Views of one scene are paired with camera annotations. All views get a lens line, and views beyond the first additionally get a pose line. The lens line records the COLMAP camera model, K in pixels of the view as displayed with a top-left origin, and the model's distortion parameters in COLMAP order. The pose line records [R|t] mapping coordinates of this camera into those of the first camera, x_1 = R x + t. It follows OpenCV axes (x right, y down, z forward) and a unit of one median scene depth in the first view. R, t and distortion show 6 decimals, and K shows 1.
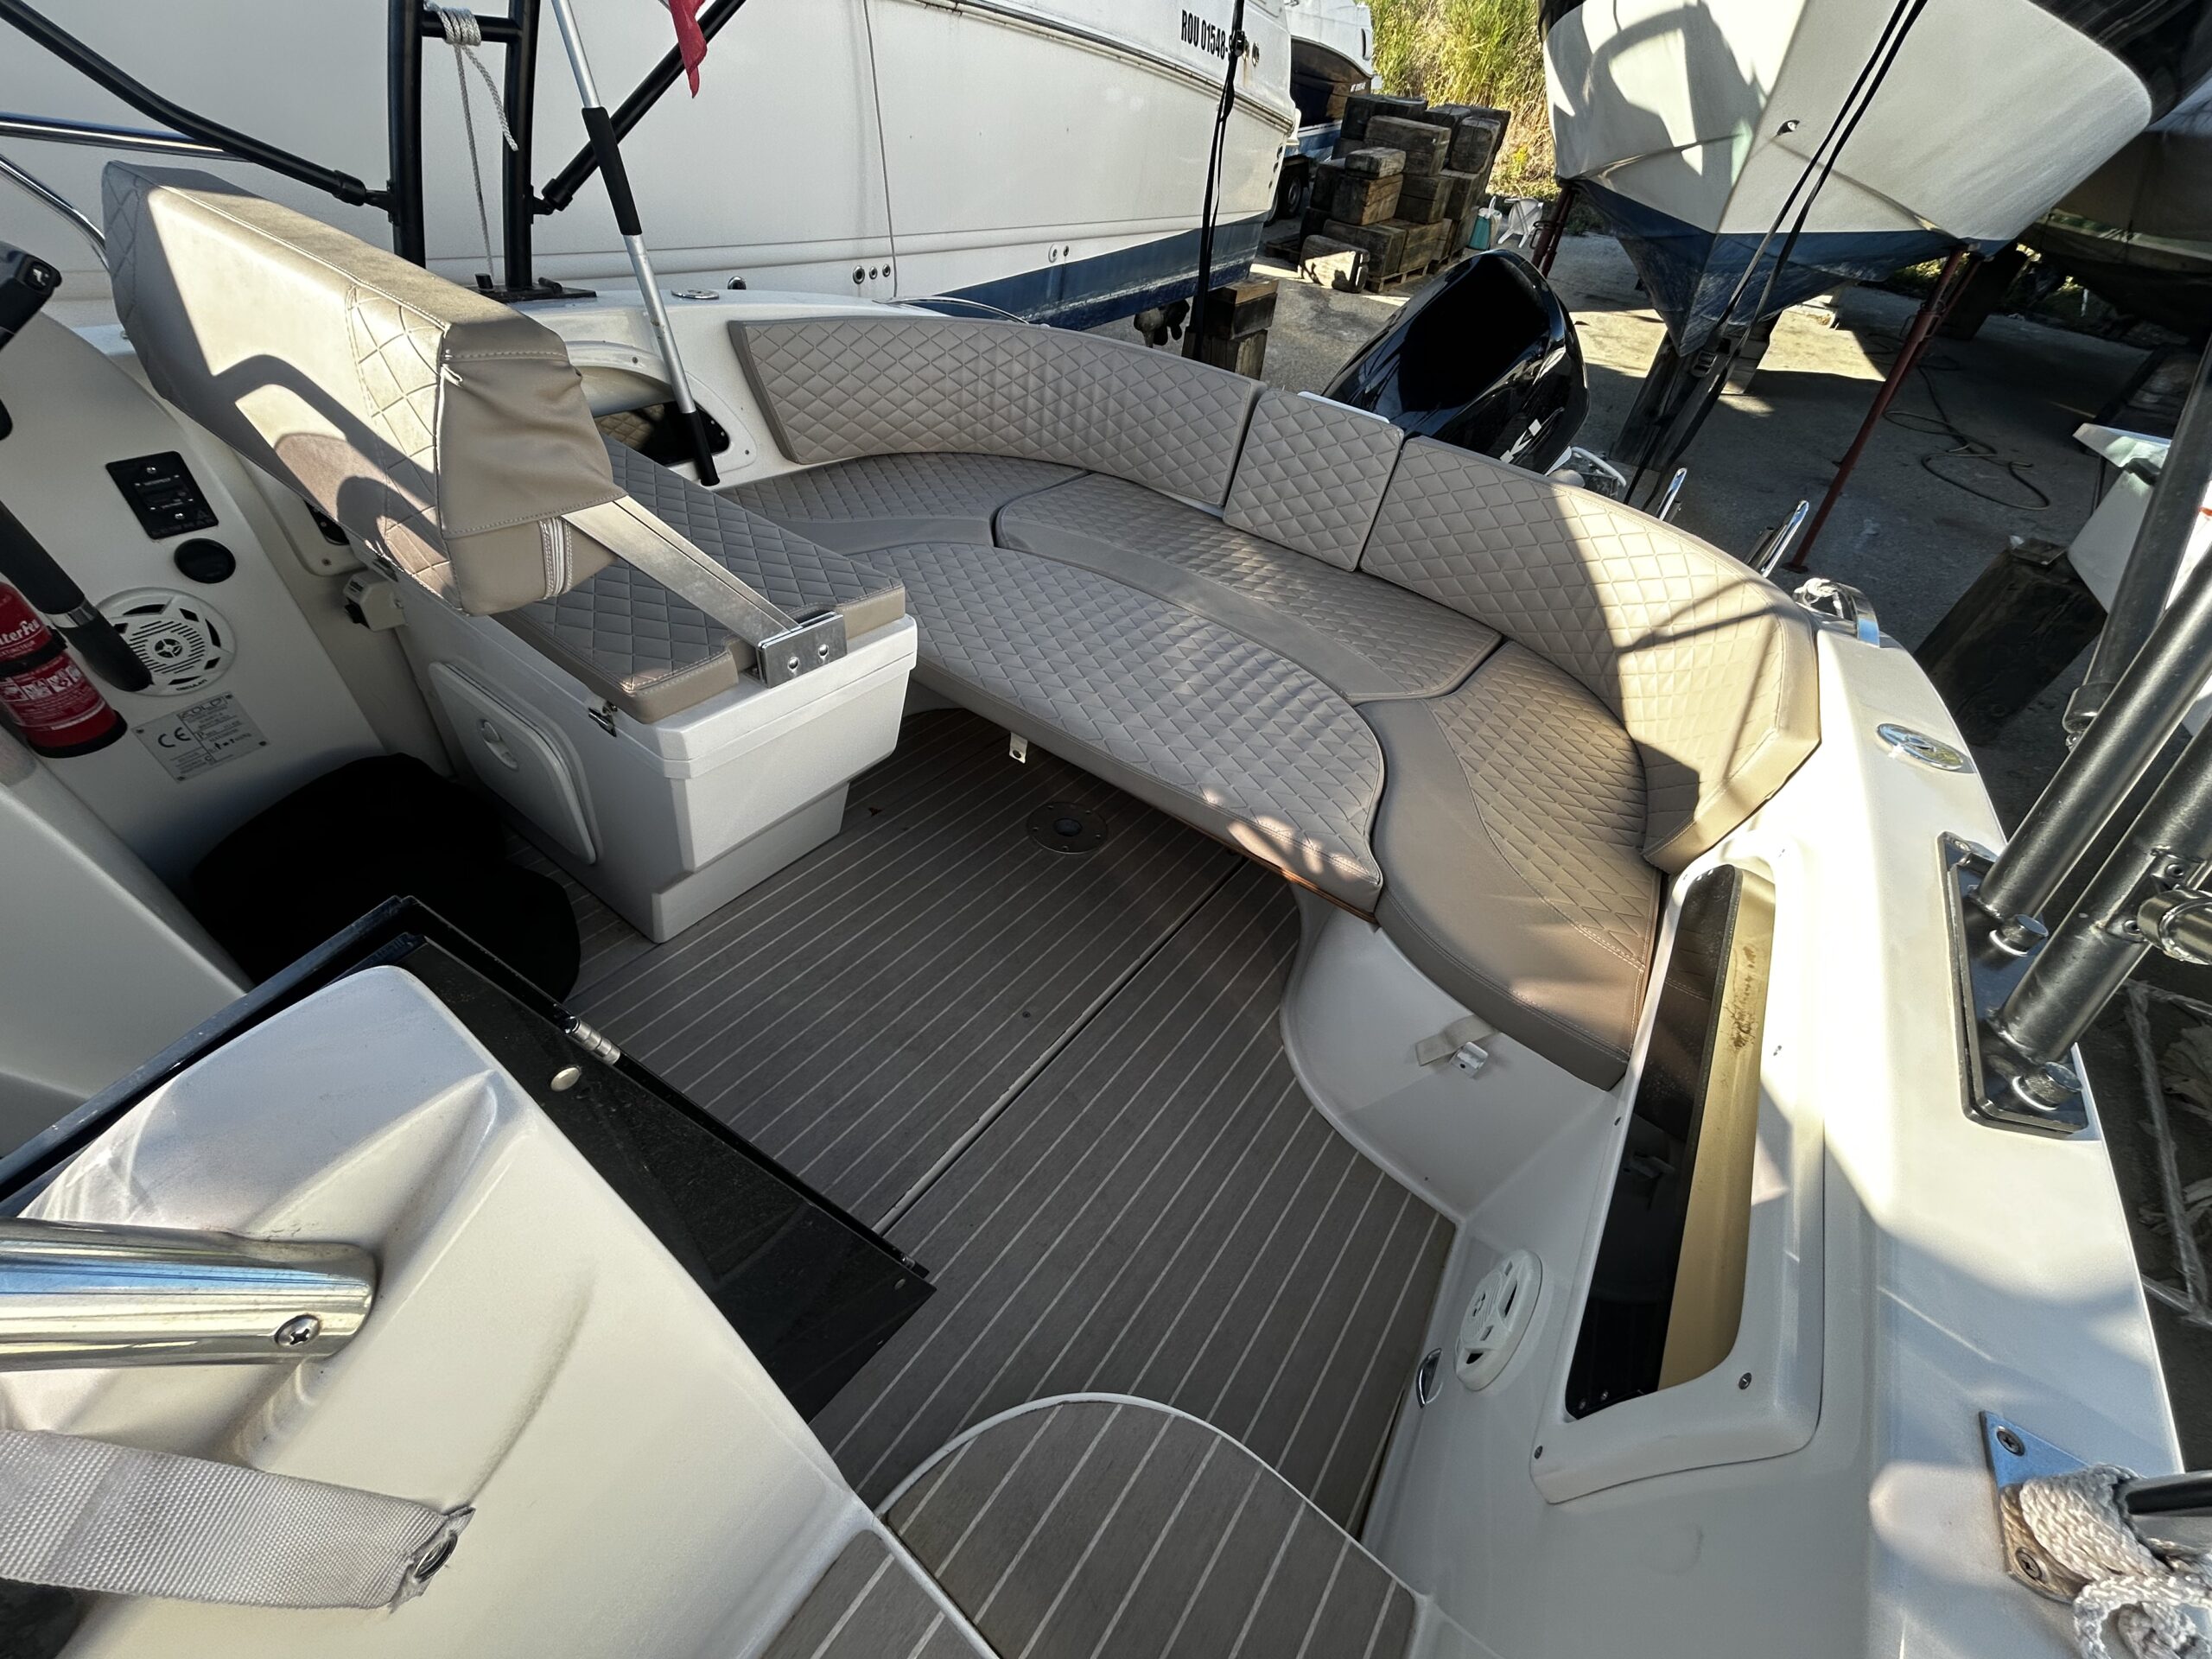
lens RADIAL K [[881.5, 0, 1096.9], [0, 881.5, 822.2], [0, 0, 1]] dist [0.006140, -0.000240]
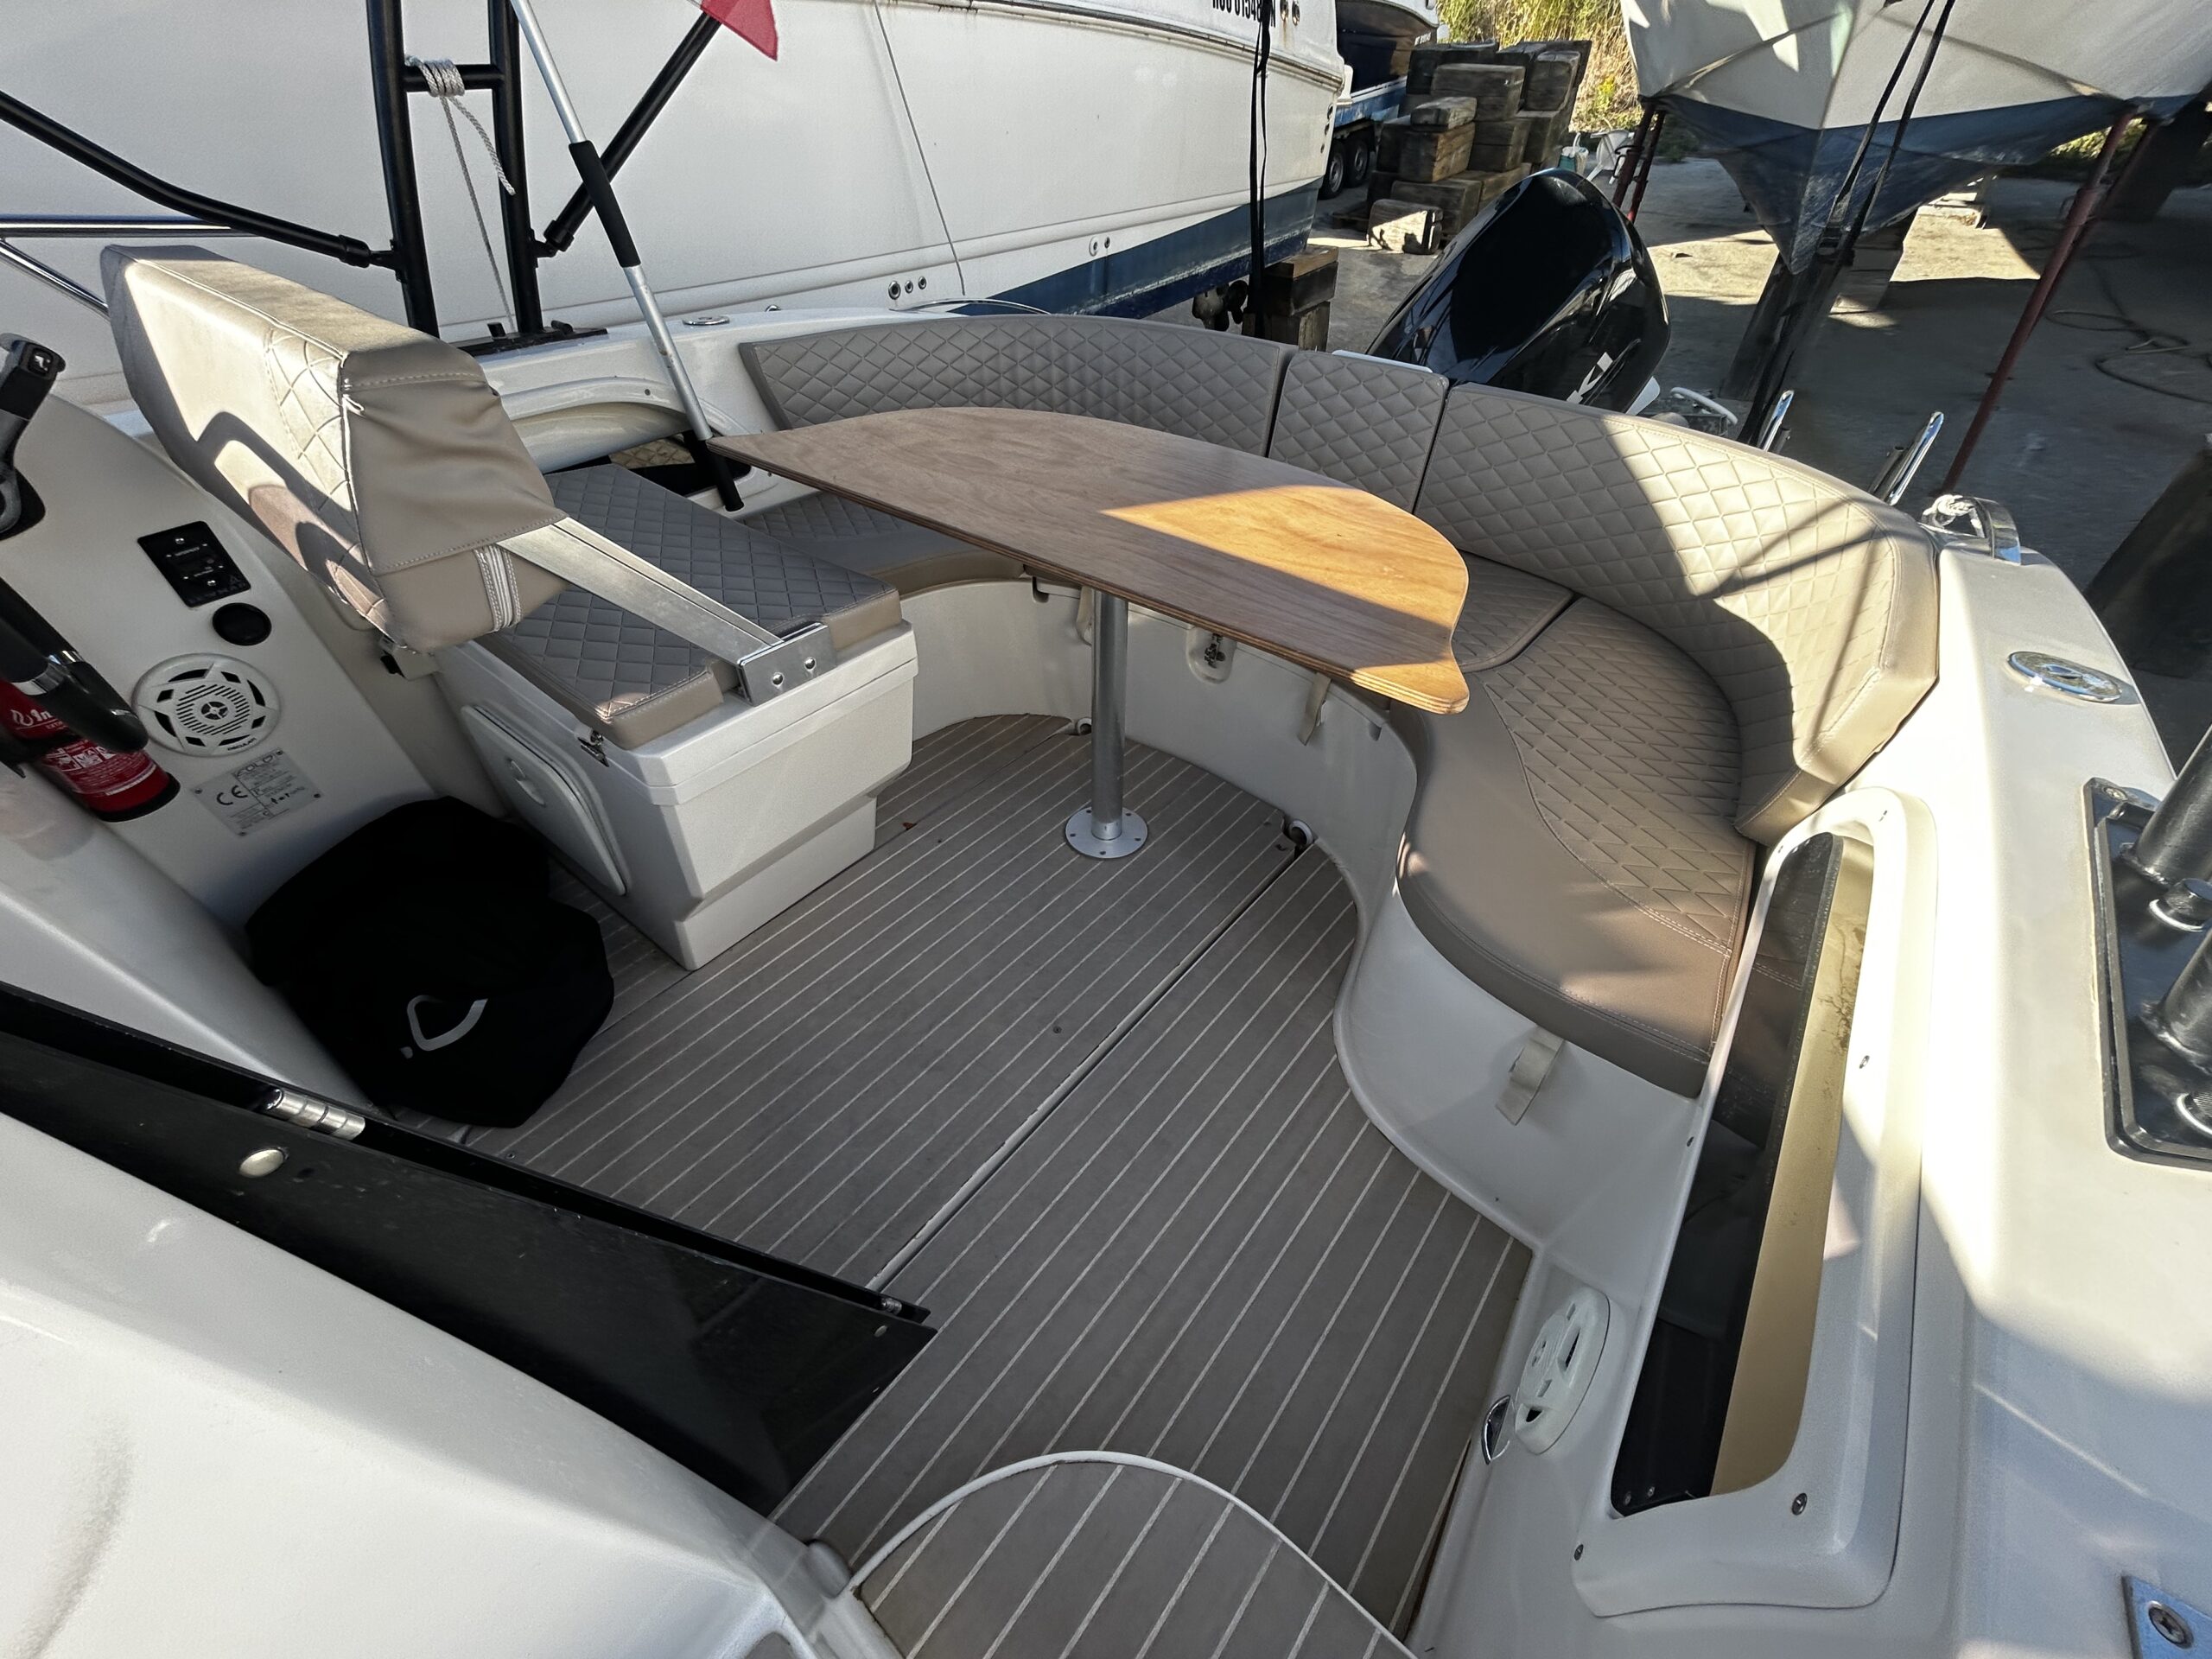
lens RADIAL K [[880.5, 0, 1106.0], [0, 880.5, 829.5], [0, 0, 1]] dist [0.008933, -0.002633]
pose [[0.992827, -0.057314, -0.104930, 0.087358], [0.057890, 0.998320, 0.002458, 0.002428], [0.104613, -0.008515, 0.994477, 0.061365]]
